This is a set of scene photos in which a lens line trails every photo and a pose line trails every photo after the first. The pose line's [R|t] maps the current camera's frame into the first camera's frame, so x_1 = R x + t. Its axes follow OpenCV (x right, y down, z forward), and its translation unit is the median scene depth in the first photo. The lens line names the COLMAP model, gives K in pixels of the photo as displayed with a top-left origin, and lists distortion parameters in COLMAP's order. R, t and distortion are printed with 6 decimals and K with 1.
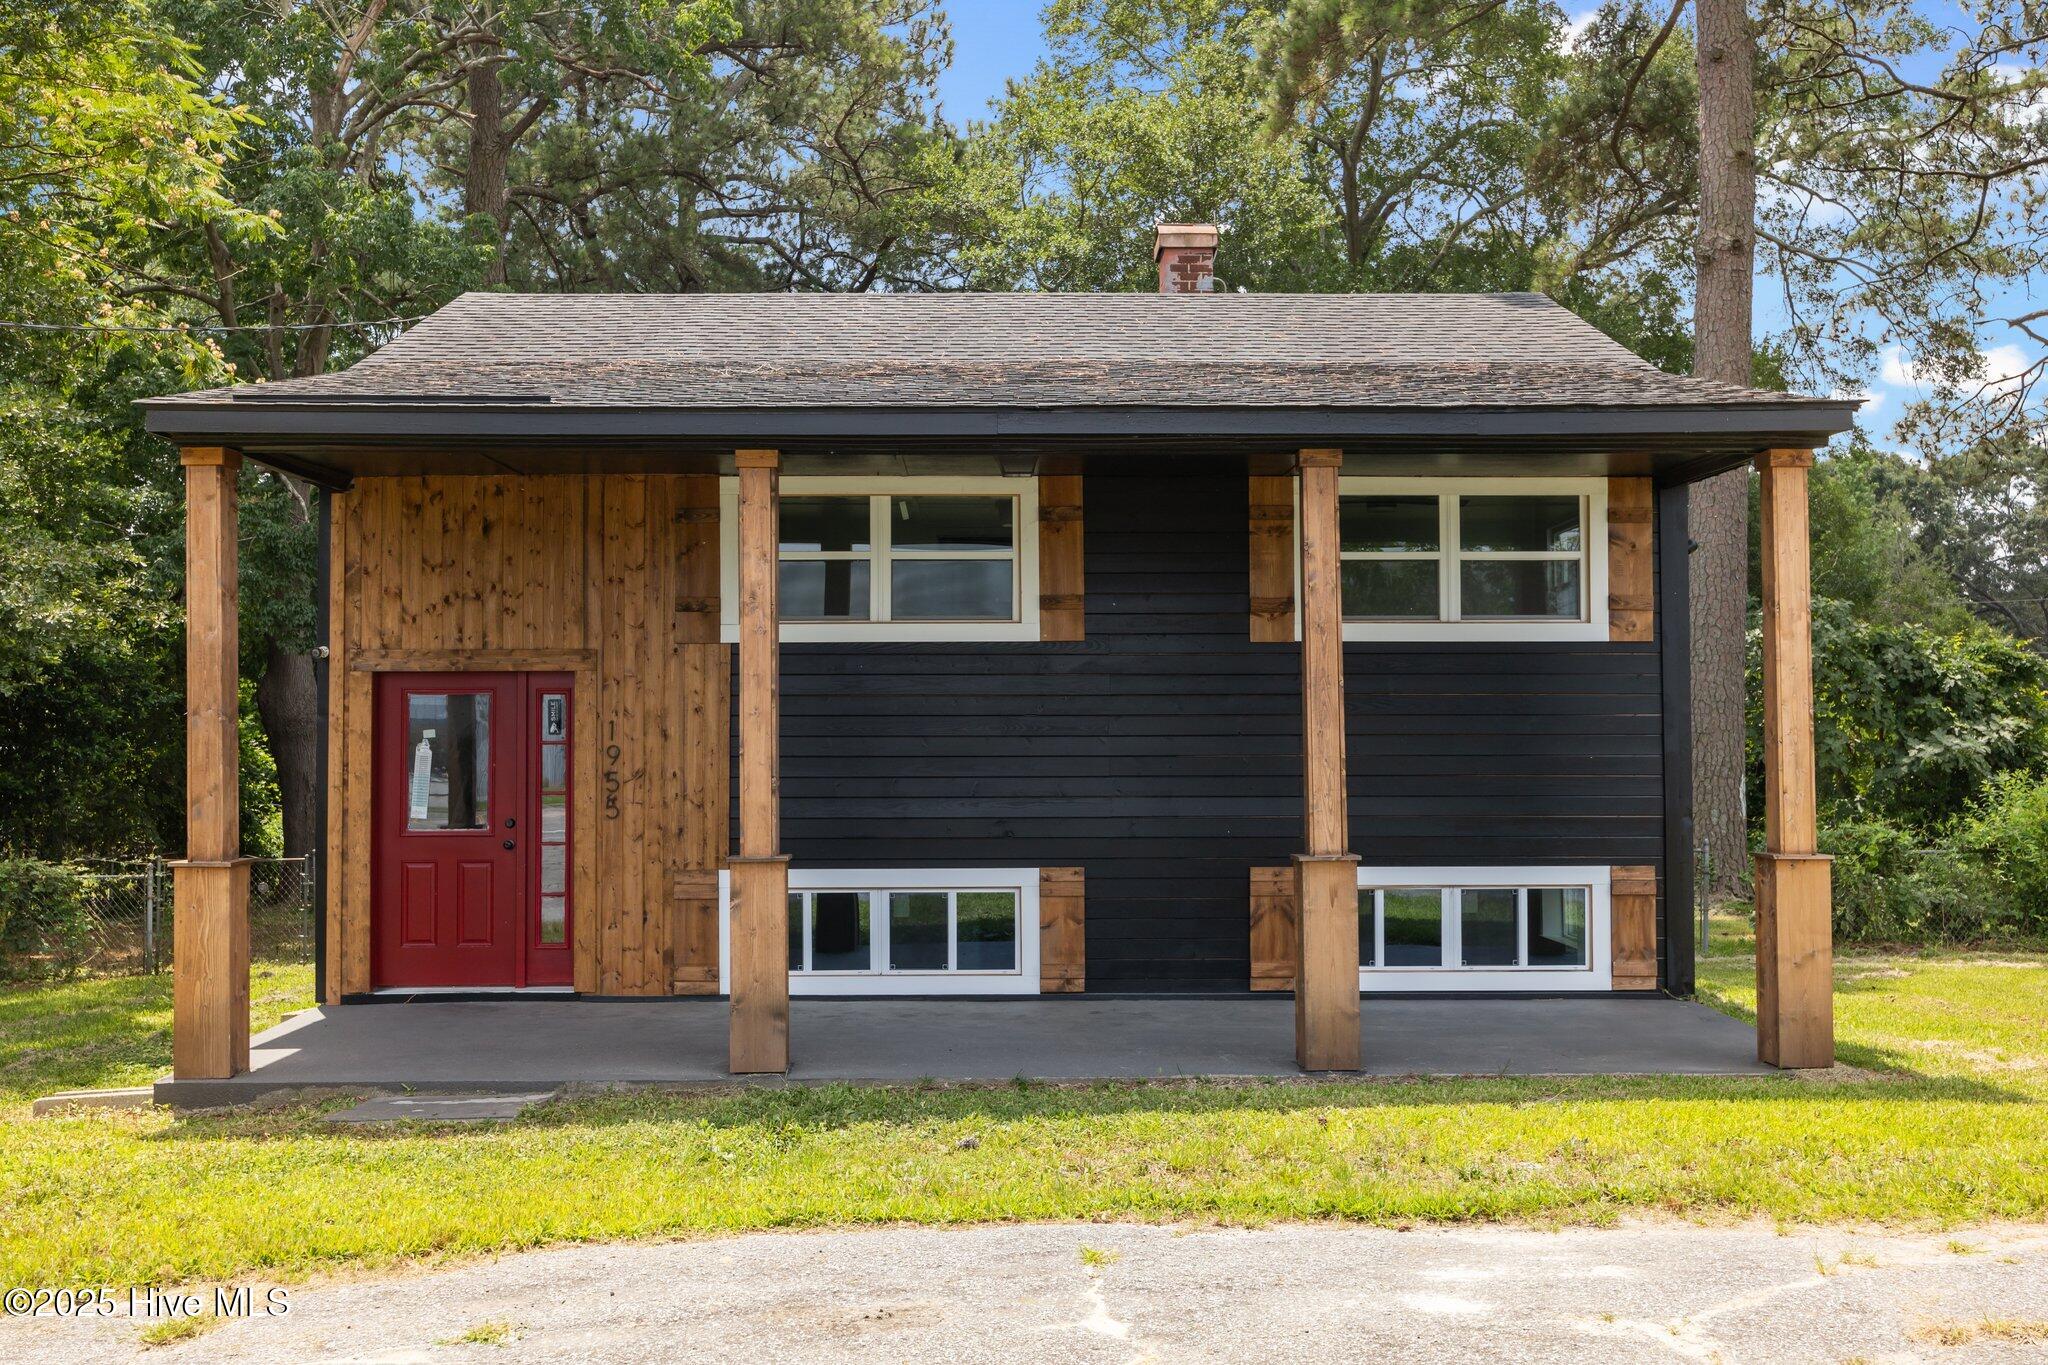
lens RADIAL K [[2002.7, 0, 1024.0], [0, 2002.7, 682.5], [0, 0, 1]] dist [-0.008386, -0.015948]
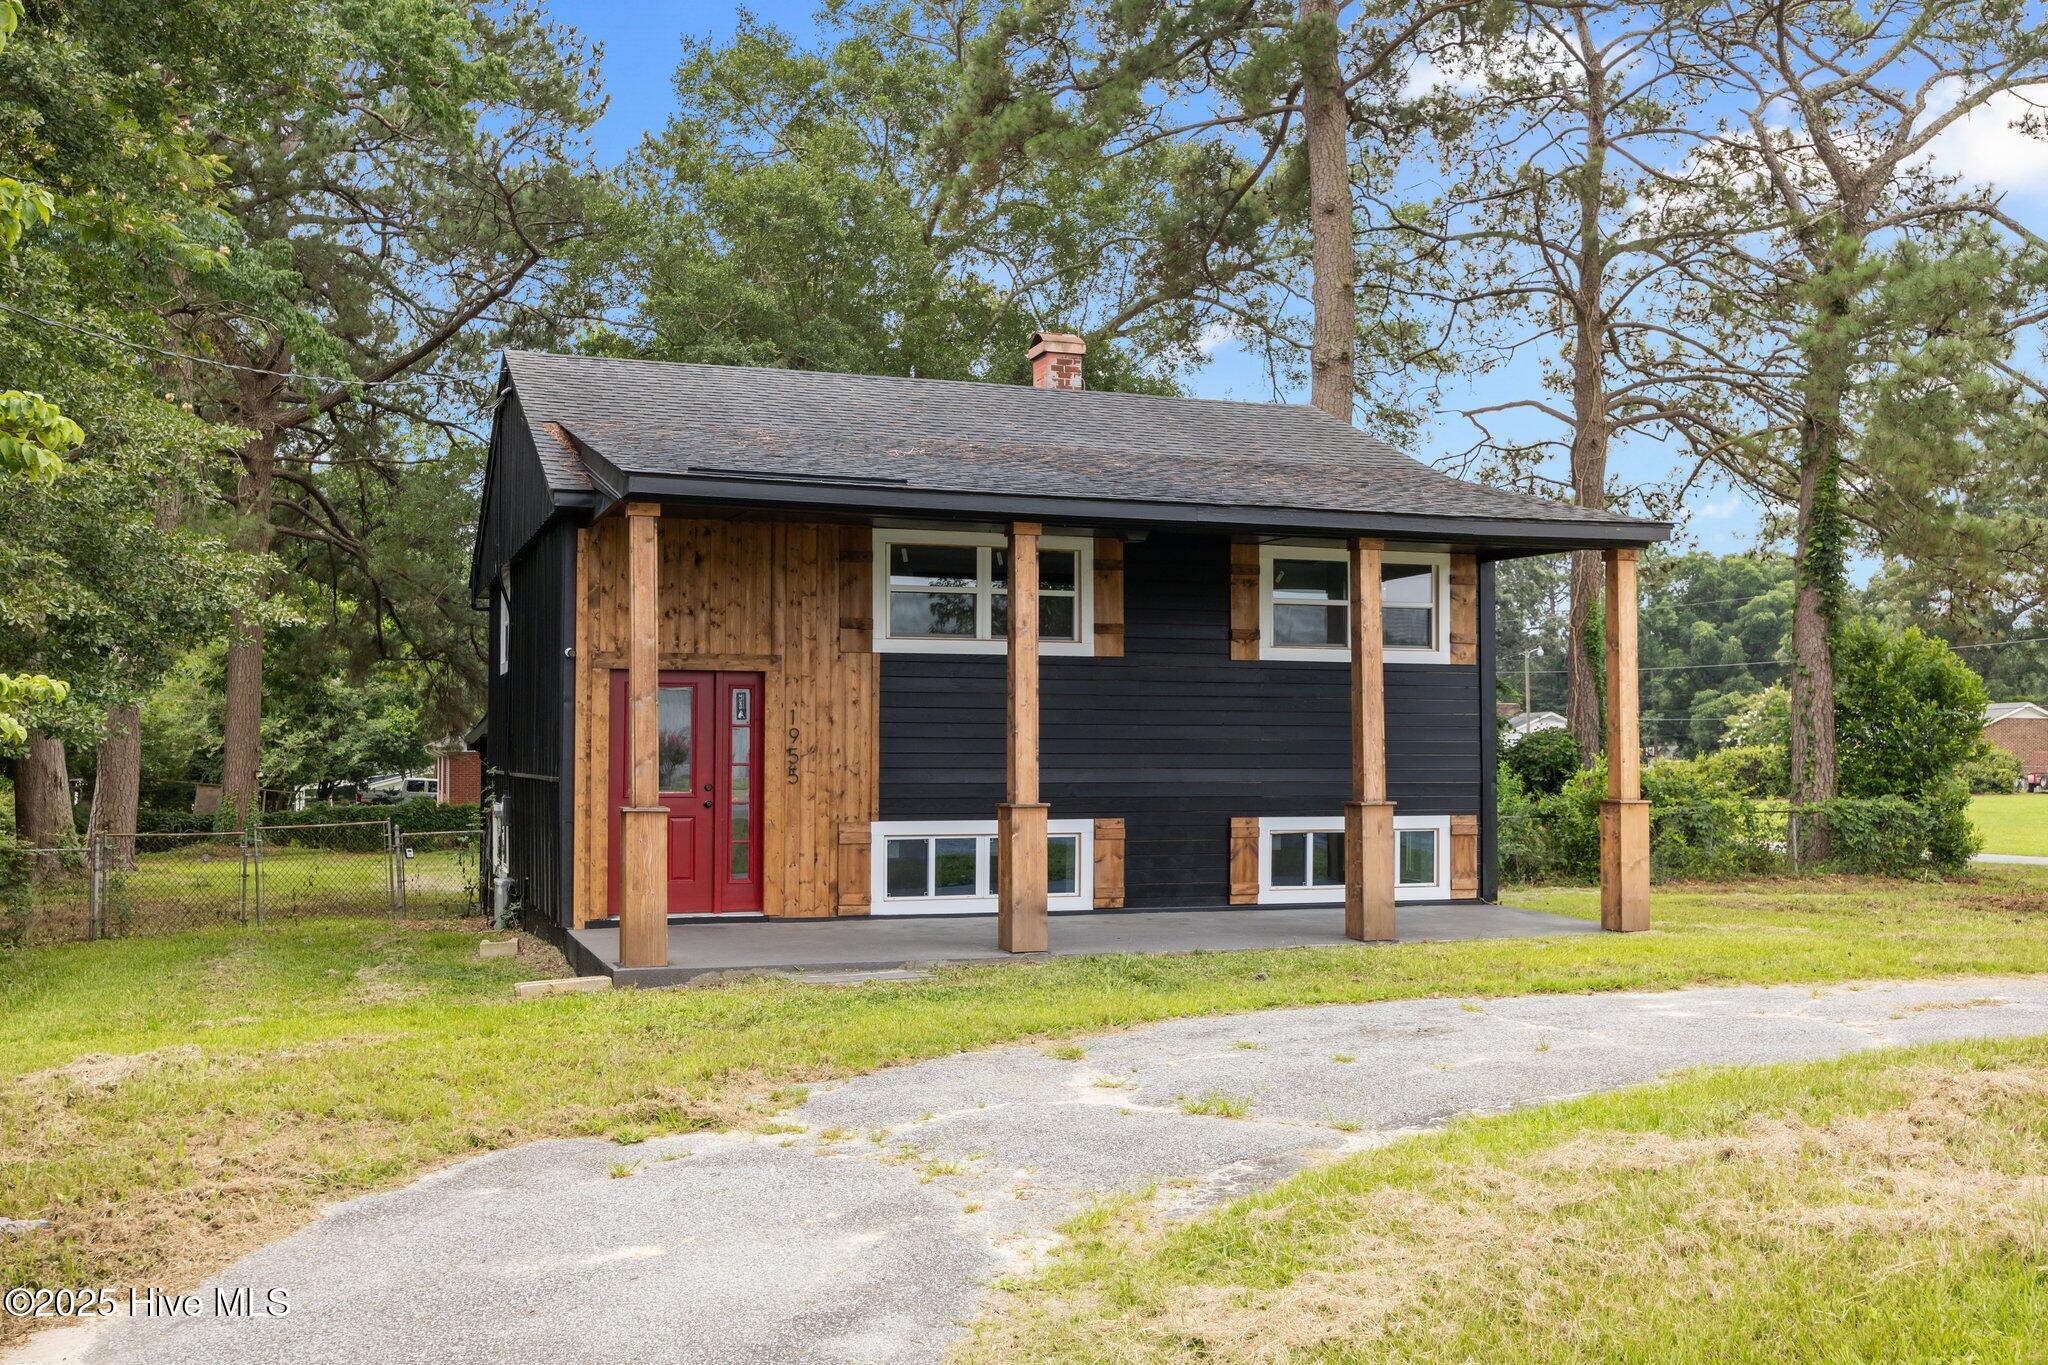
lens RADIAL K [[2002.7, 0, 1024.0], [0, 2002.7, 682.5], [0, 0, 1]] dist [-0.008386, -0.015948]
pose [[0.942841, 0.016980, 0.332810, -0.501567], [-0.016495, 0.999855, -0.004284, 0.004407], [-0.332834, -0.001451, 0.942984, -0.296389]]
